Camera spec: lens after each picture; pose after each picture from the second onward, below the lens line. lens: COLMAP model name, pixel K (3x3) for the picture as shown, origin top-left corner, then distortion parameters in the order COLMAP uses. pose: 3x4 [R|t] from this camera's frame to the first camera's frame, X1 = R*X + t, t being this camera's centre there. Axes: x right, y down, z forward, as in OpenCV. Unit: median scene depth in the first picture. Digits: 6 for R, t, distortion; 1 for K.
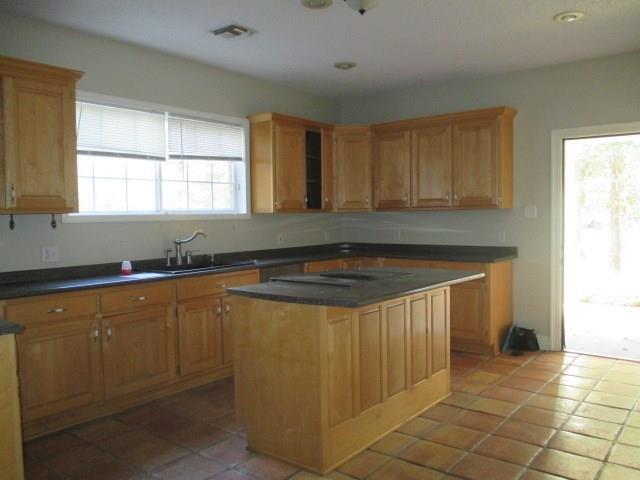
lens RADIAL K [[527.4, 0, 321.8], [0, 527.4, 240.5], [0, 0, 1]] dist [-0.032777, -0.003898]
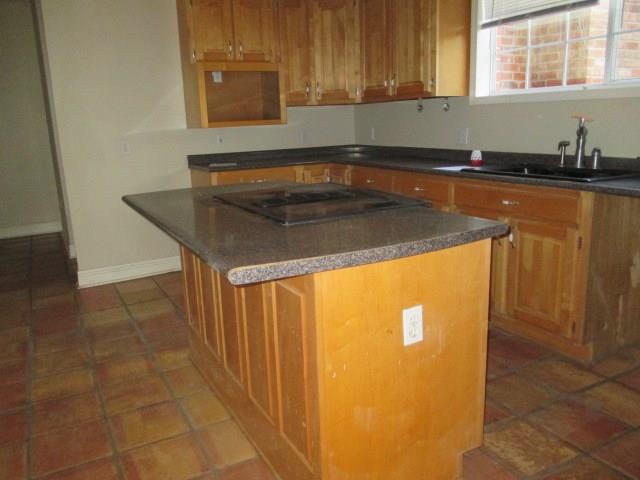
lens RADIAL K [[527.4, 0, 321.5], [0, 527.4, 237.5], [0, 0, 1]] dist [-0.032777, -0.003898]
pose [[-0.380464, 0.229720, -0.895810, 0.484029], [-0.005096, 0.968122, 0.250427, -0.033739], [0.924782, 0.099843, -0.367165, 0.973045]]
